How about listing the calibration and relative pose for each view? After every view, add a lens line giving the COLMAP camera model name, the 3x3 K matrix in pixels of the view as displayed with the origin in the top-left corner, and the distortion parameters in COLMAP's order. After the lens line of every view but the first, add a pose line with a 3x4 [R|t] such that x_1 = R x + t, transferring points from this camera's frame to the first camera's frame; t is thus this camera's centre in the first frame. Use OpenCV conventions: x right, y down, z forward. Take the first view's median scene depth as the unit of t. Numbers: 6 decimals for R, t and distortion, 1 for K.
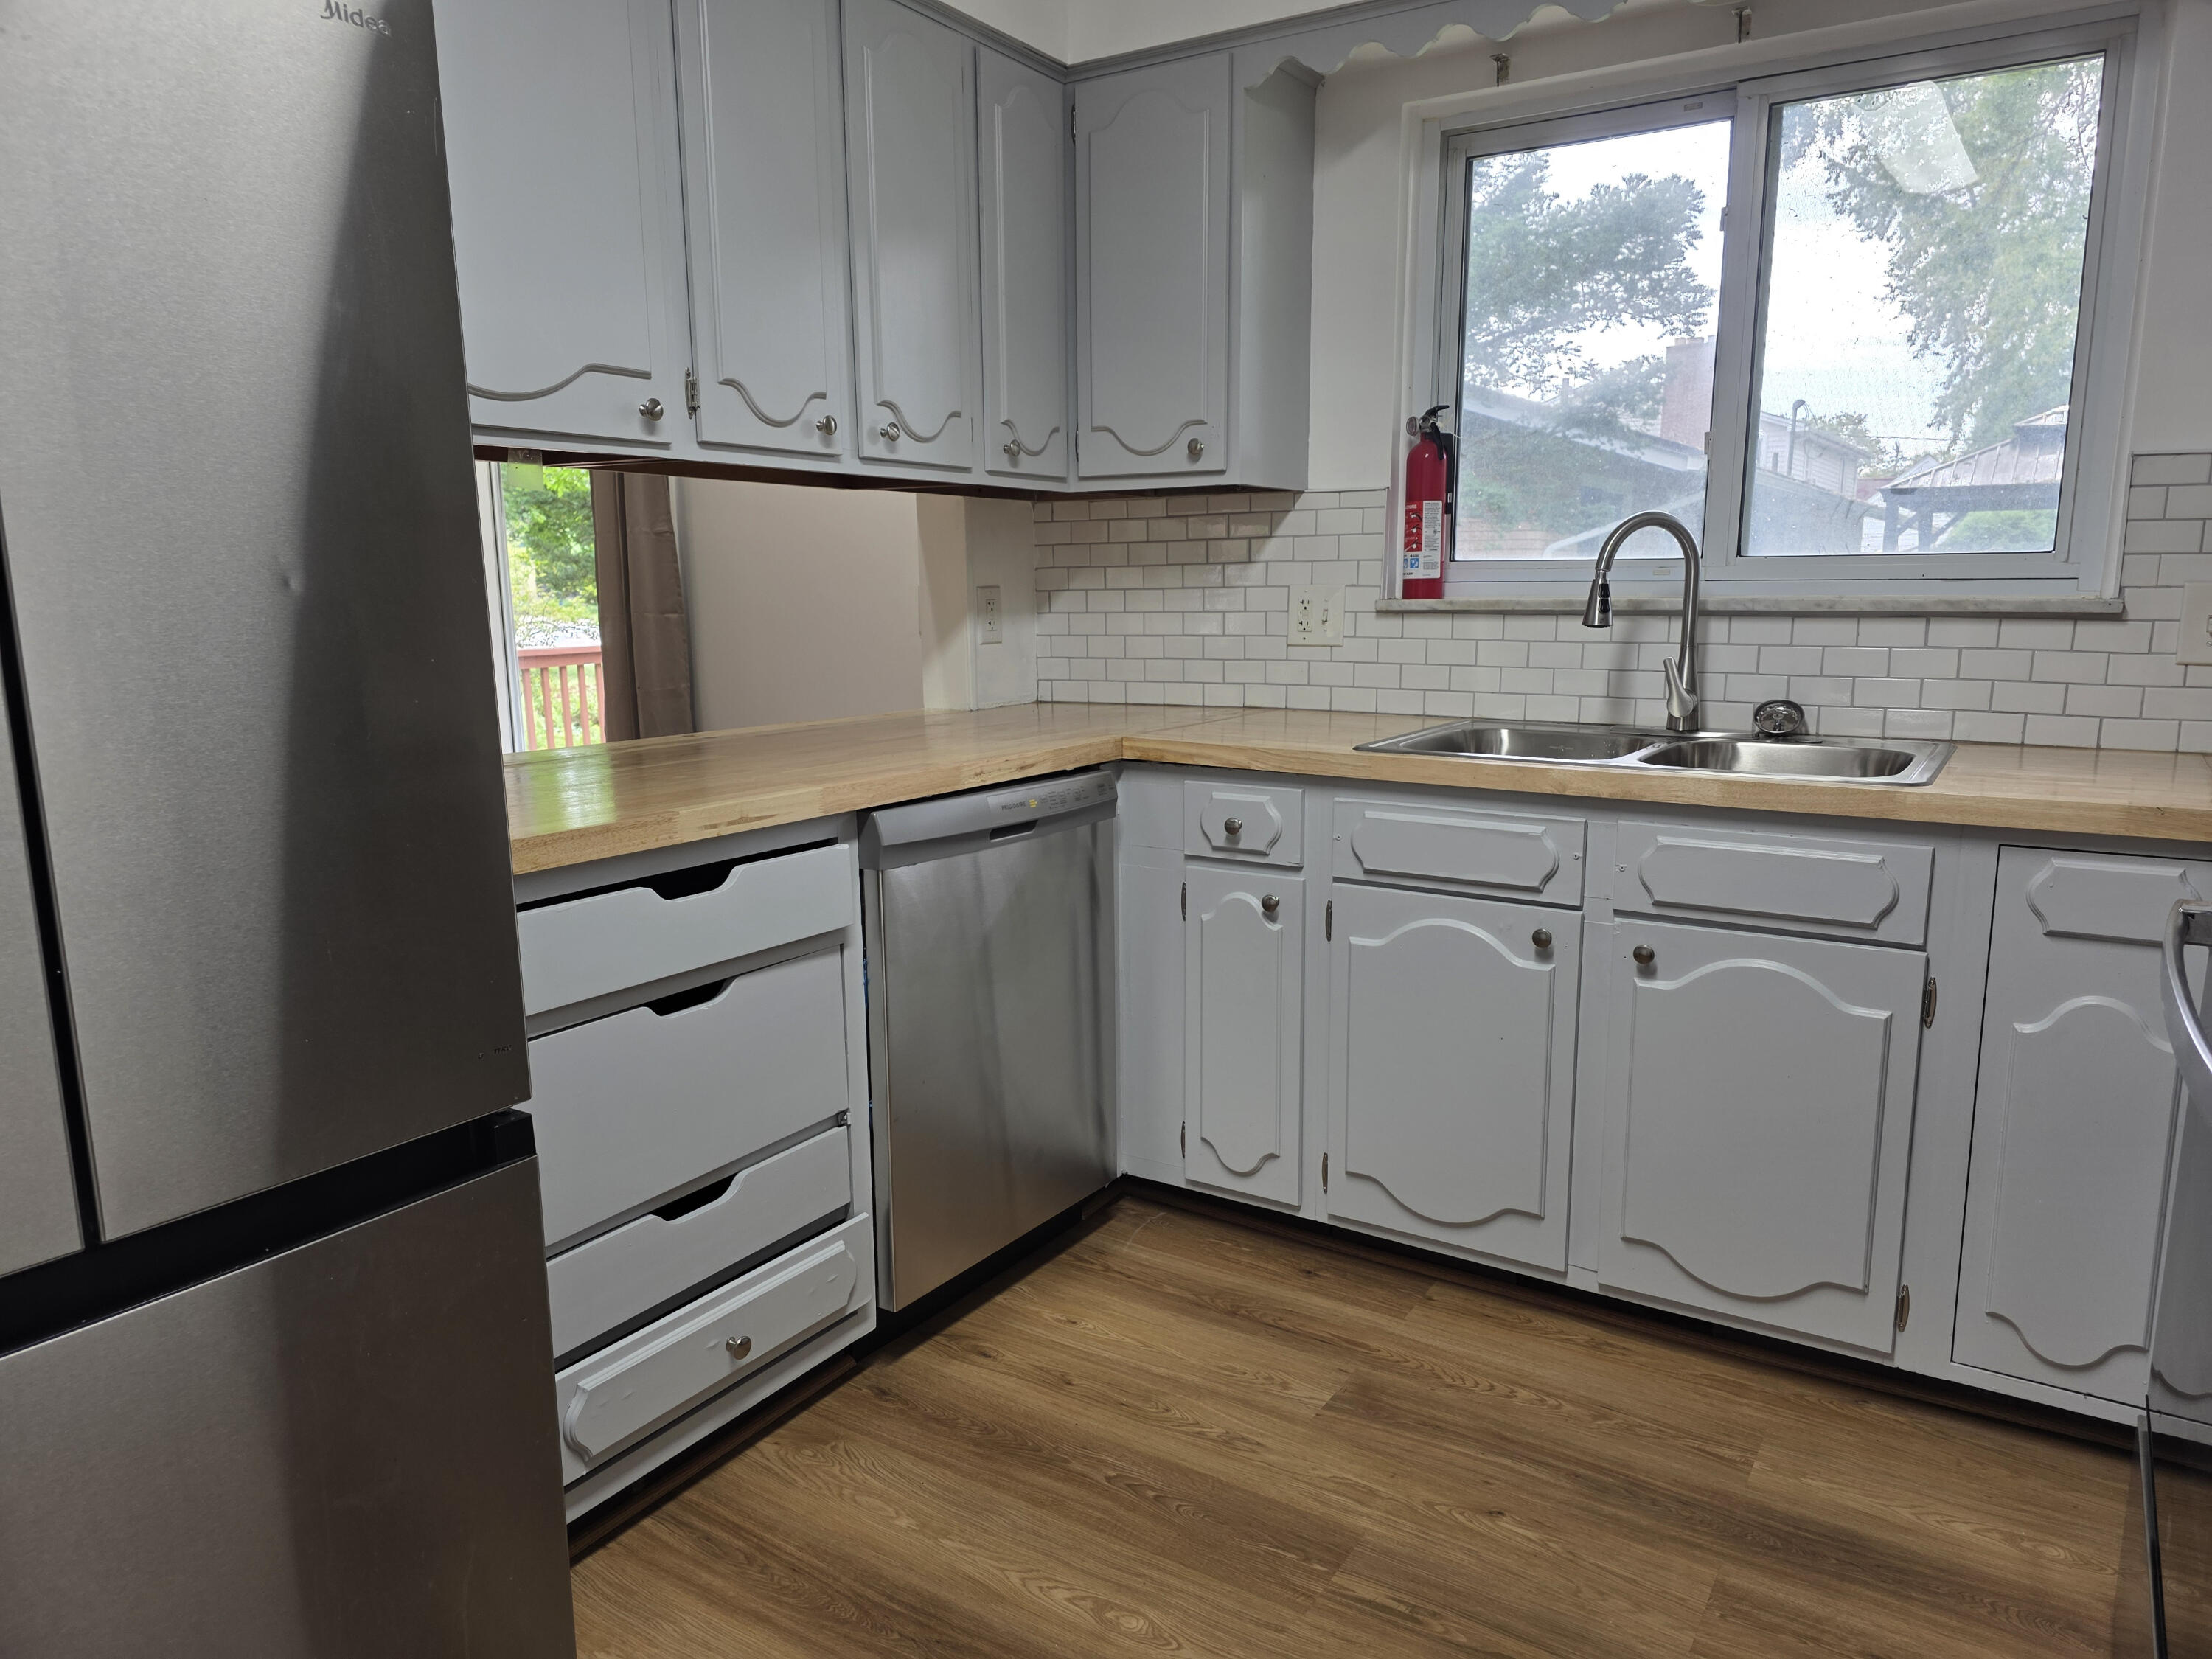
lens RADIAL K [[1489.6, 0, 1160.6], [0, 1489.6, 852.4], [0, 0, 1]] dist [0.070664, -0.060105]
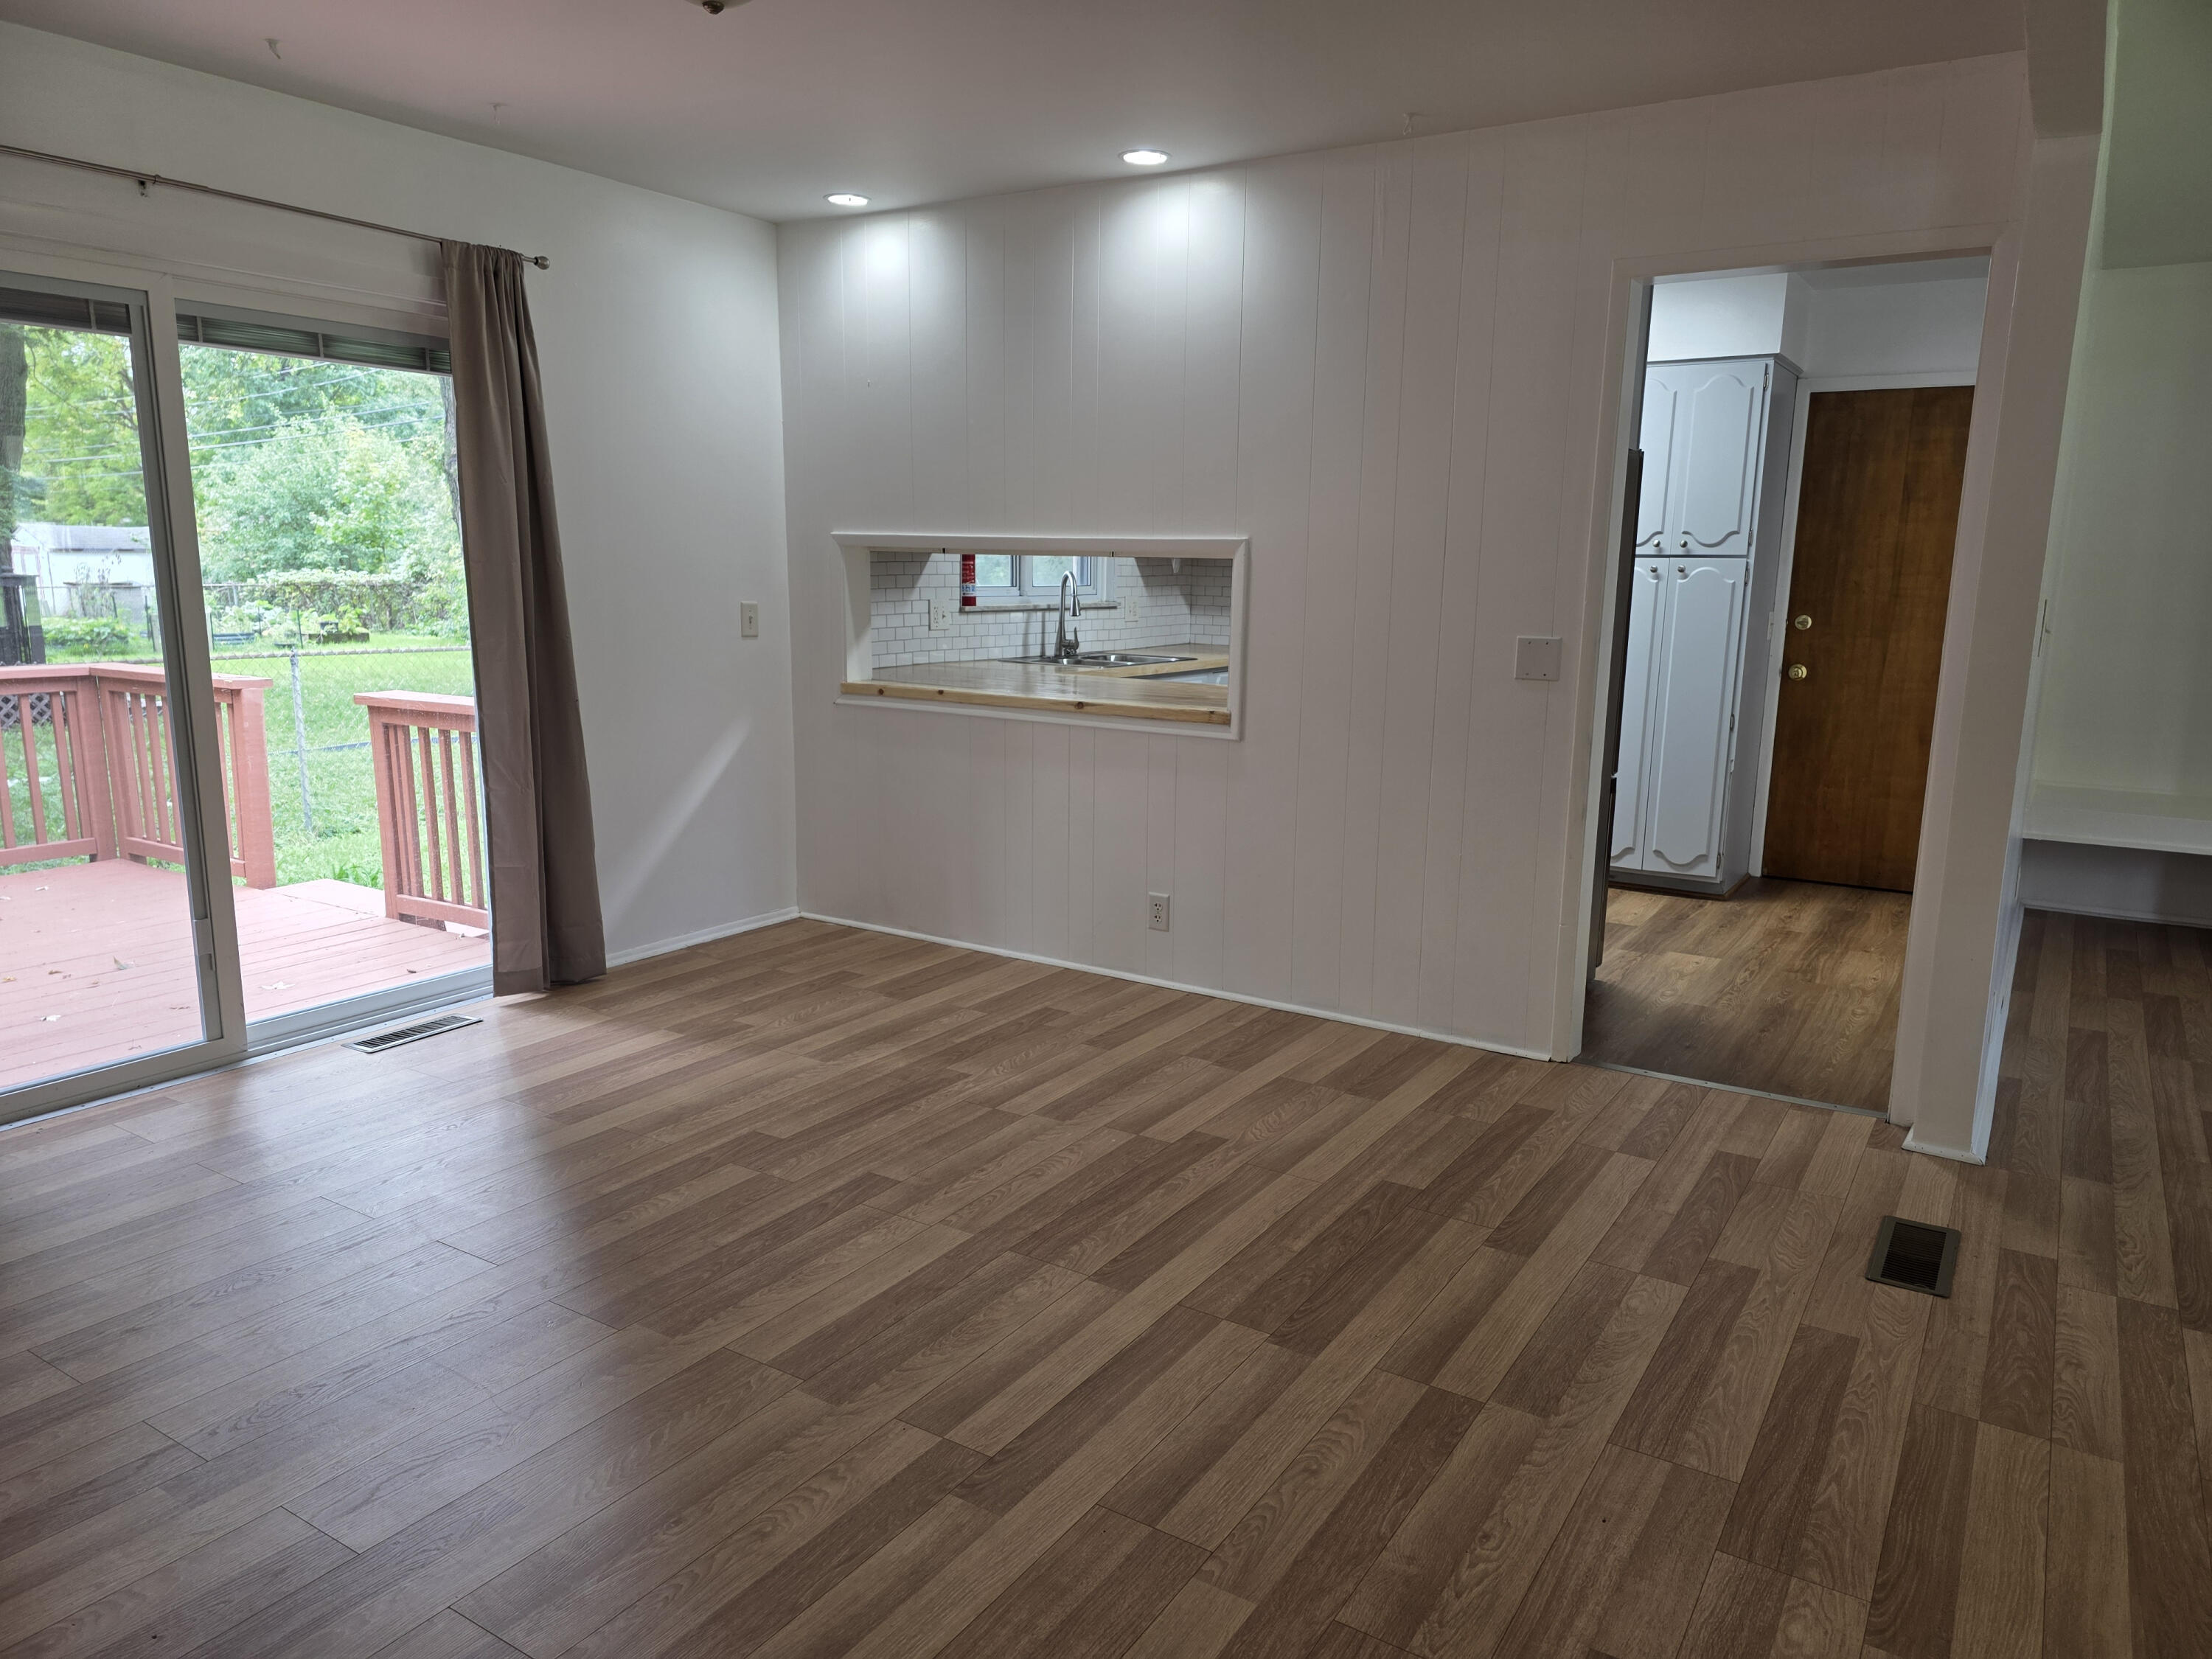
lens RADIAL K [[1489.6, 0, 1103.0], [0, 1489.6, 845.5], [0, 0, 1]] dist [0.070664, -0.060105]
pose [[0.017645, -0.185133, 0.982555, -2.448162], [0.168377, 0.969223, 0.179597, -0.233540], [-0.985565, 0.162271, 0.048274, 0.951825]]
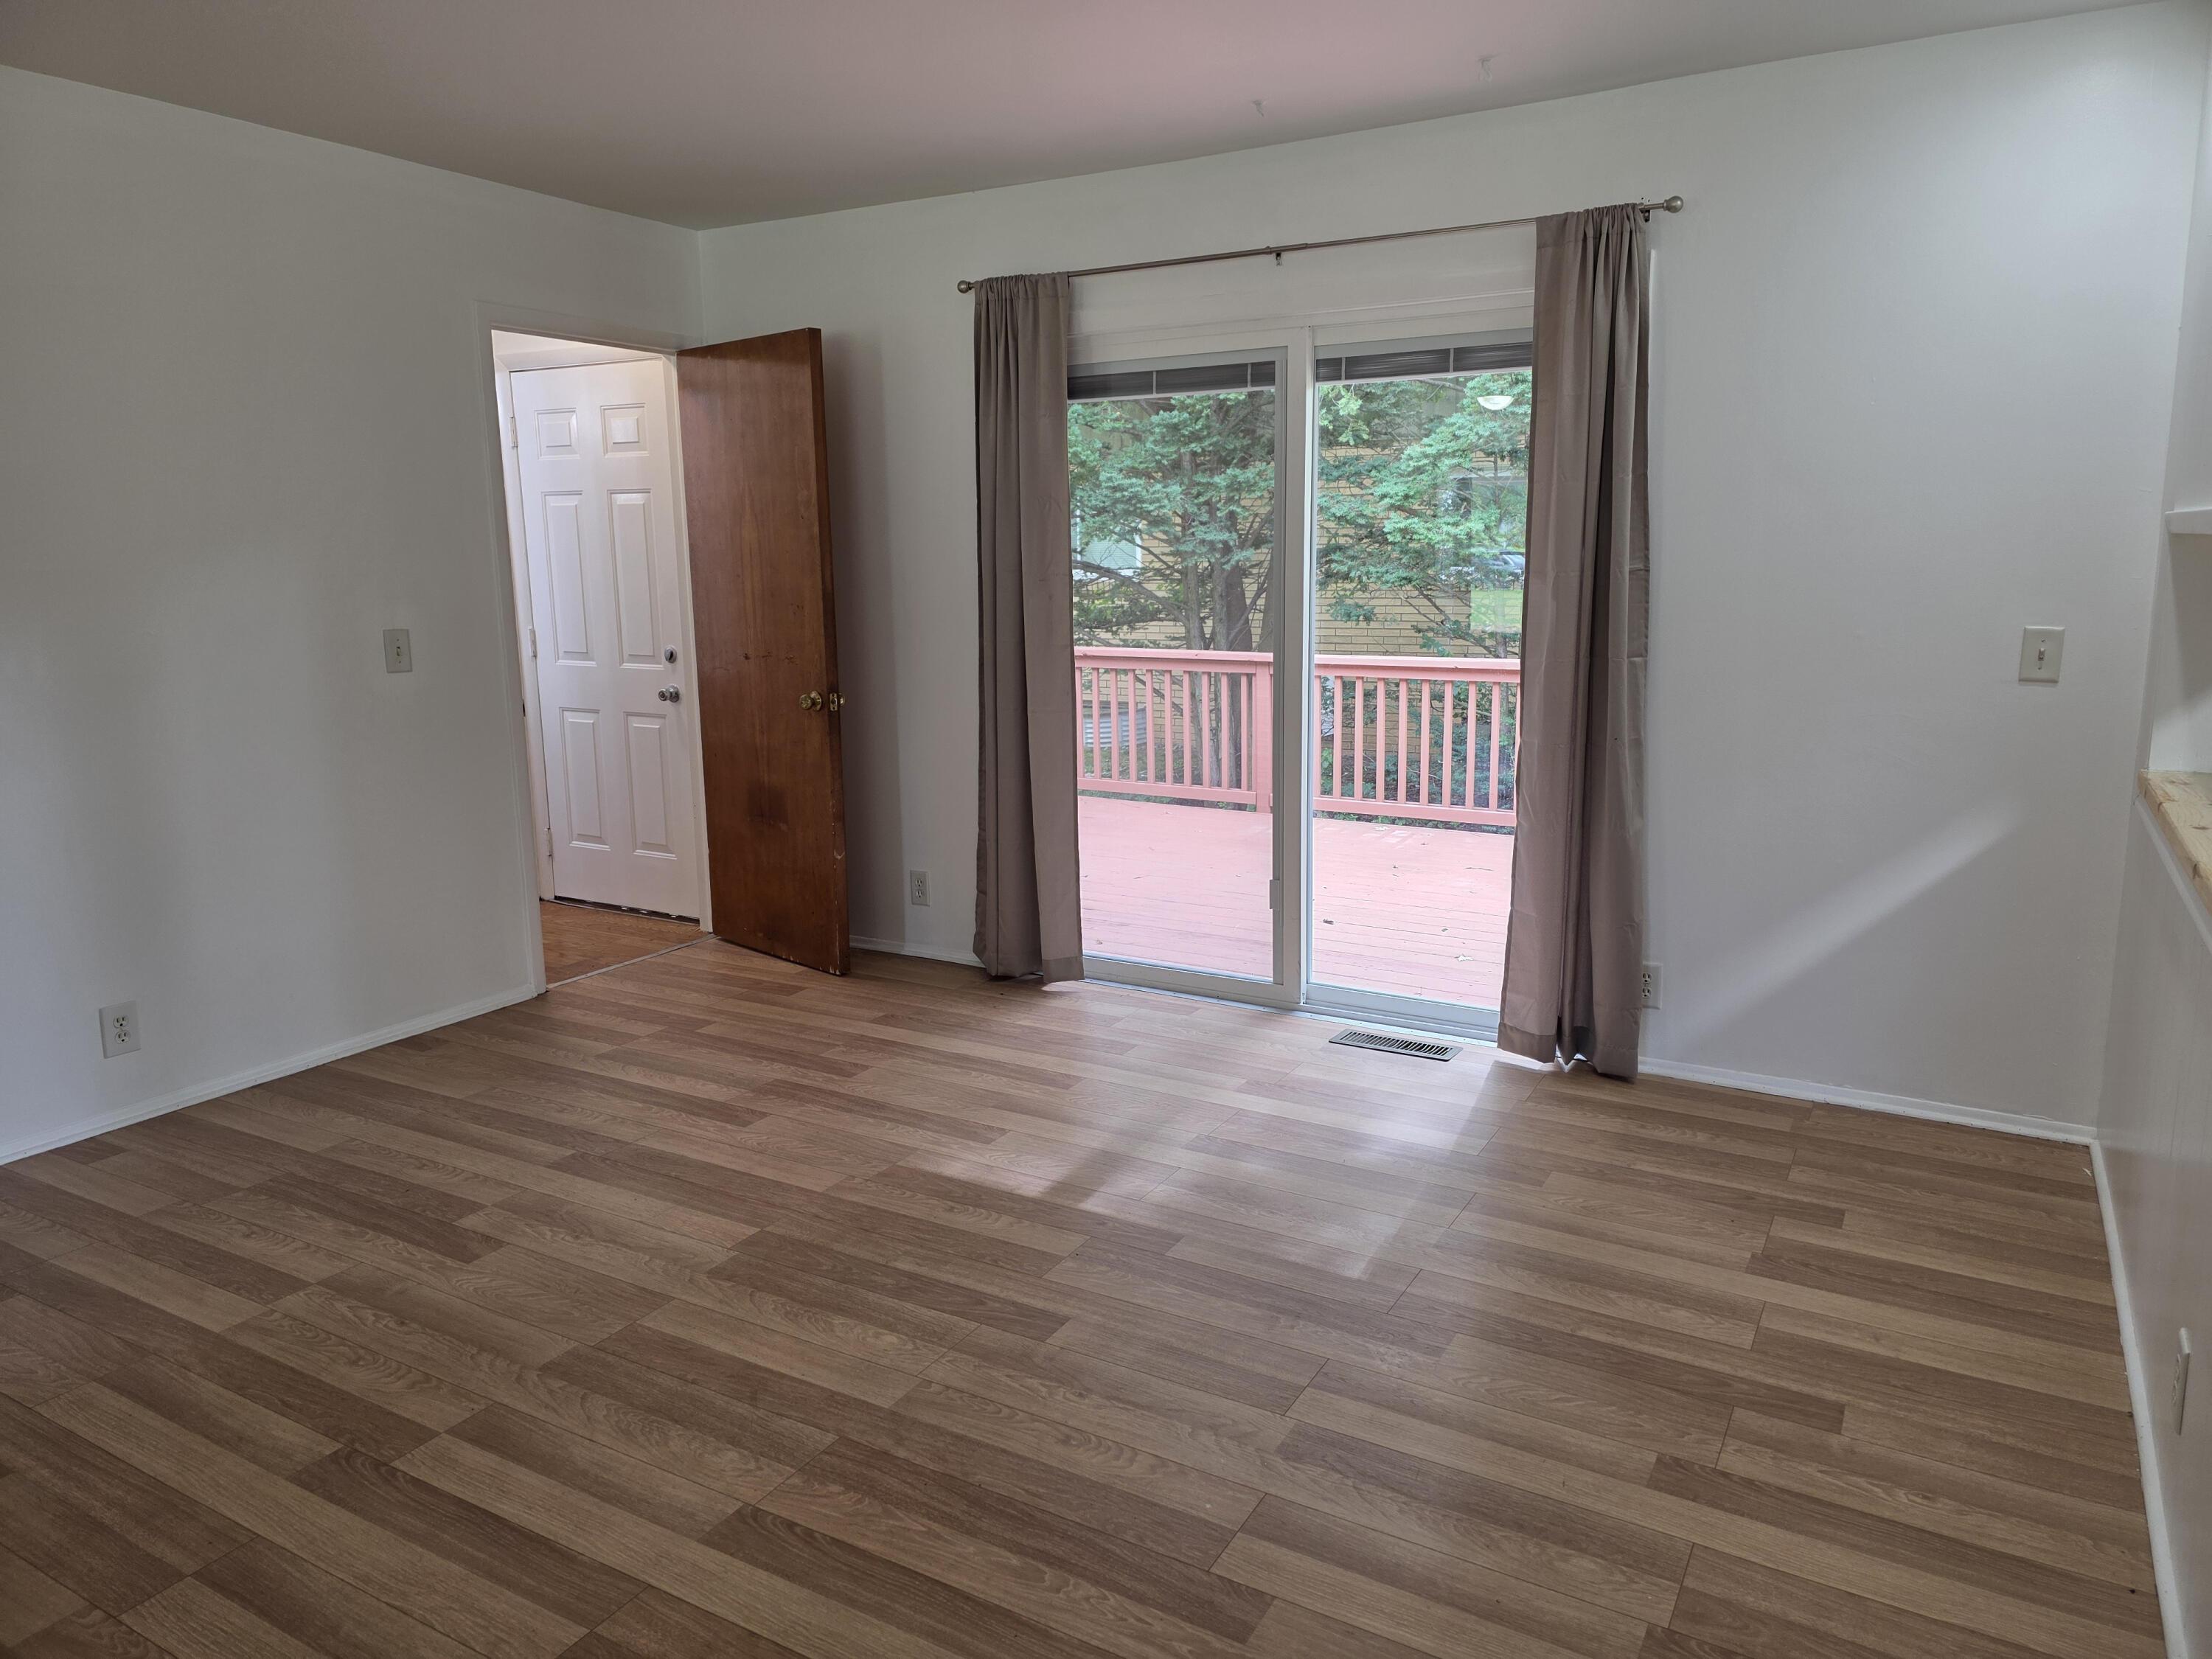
lens RADIAL K [[1489.6, 0, 1153.9], [0, 1489.6, 820.6], [0, 0, 1]] dist [0.070664, -0.060105]
pose [[0.999522, -0.012637, 0.028216, -1.117283], [0.012684, 0.999918, -0.001500, -0.104354], [-0.028195, 0.001857, 0.999601, 0.143079]]
